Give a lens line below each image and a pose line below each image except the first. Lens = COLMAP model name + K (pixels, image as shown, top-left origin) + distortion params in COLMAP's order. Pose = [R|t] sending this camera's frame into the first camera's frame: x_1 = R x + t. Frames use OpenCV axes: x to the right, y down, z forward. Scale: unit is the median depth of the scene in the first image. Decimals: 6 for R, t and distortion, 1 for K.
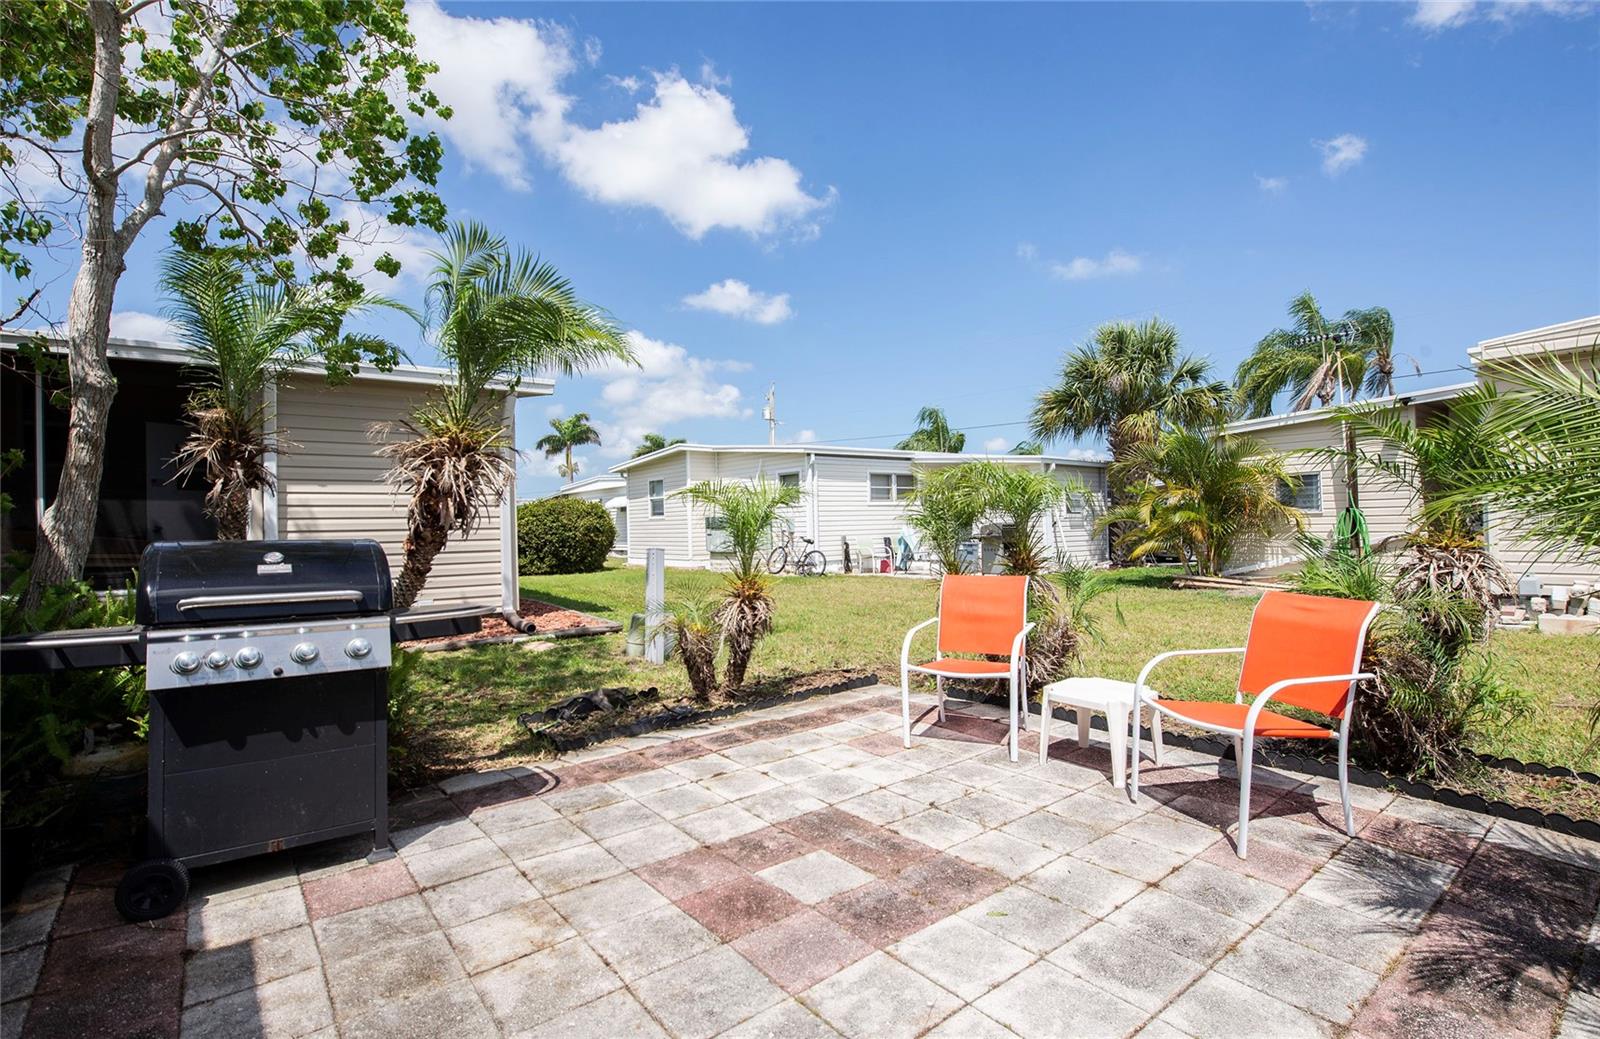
lens RADIAL K [[754.2, 0, 802.3], [0, 754.2, 534.4], [0, 0, 1]] dist [-0.019651, -0.000264]
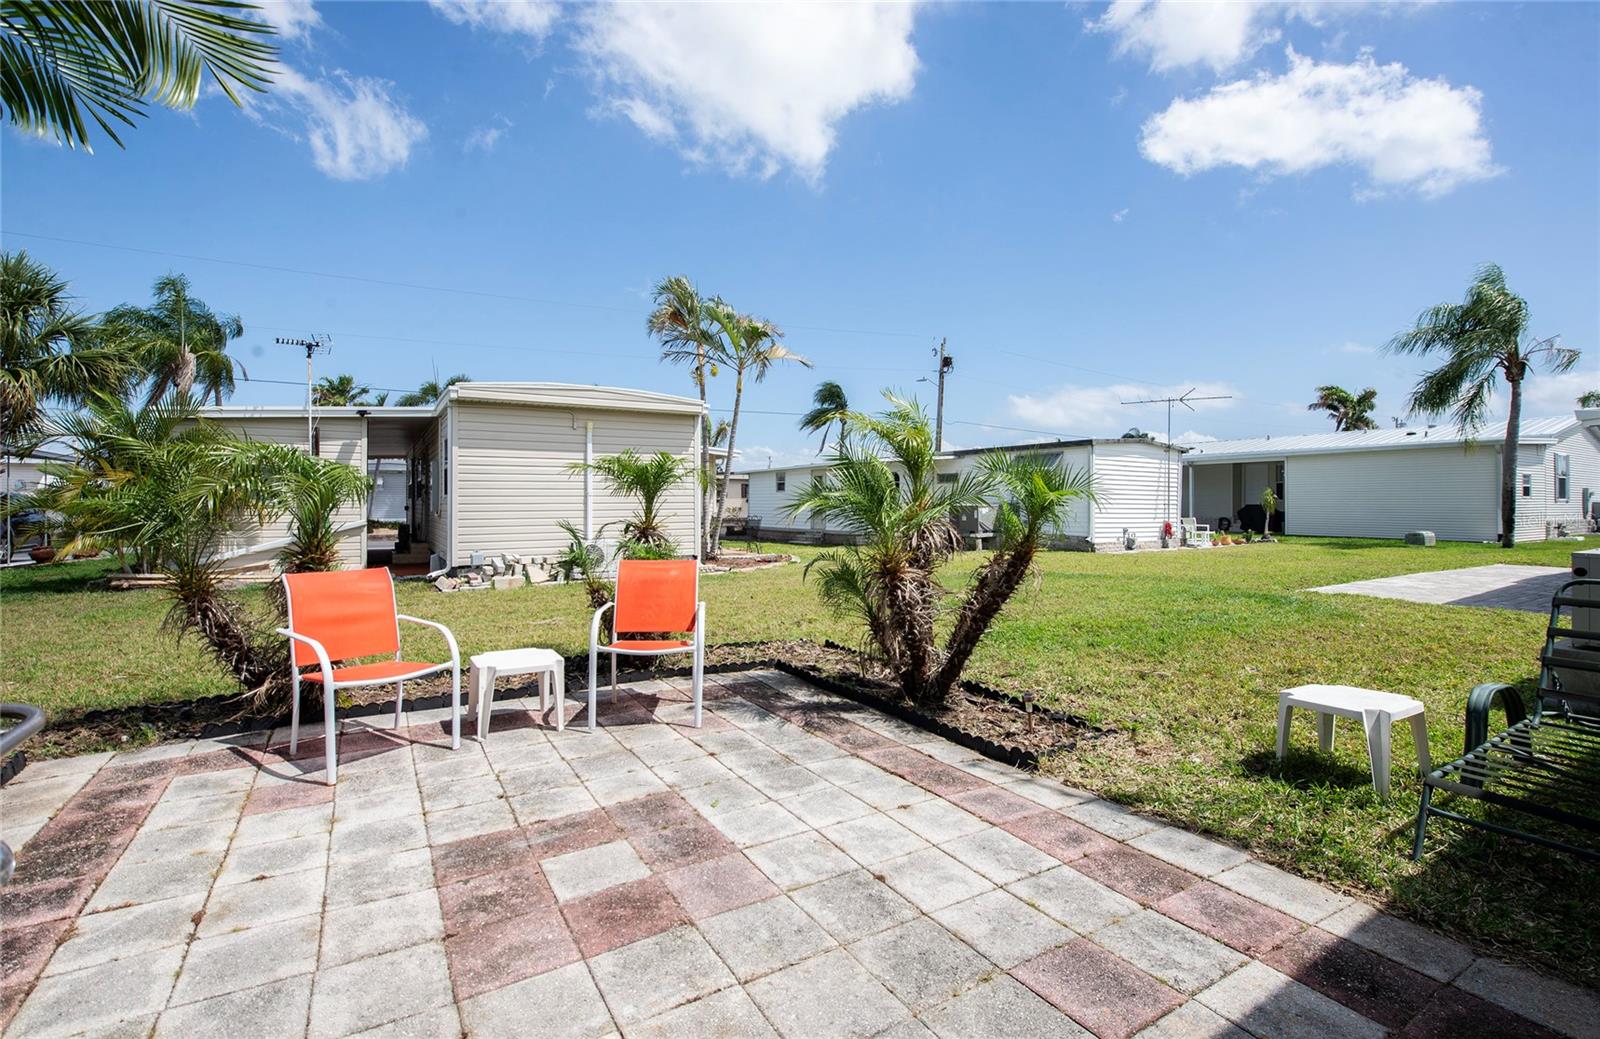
lens RADIAL K [[708.5, 0, 794.6], [0, 708.5, 532.9], [0, 0, 1]] dist [-0.017211, -0.001038]
pose [[0.124391, -0.021967, 0.991990, -0.712925], [0.011883, 0.999716, 0.020648, -0.003182], [-0.992162, 0.009219, 0.124616, 0.511272]]
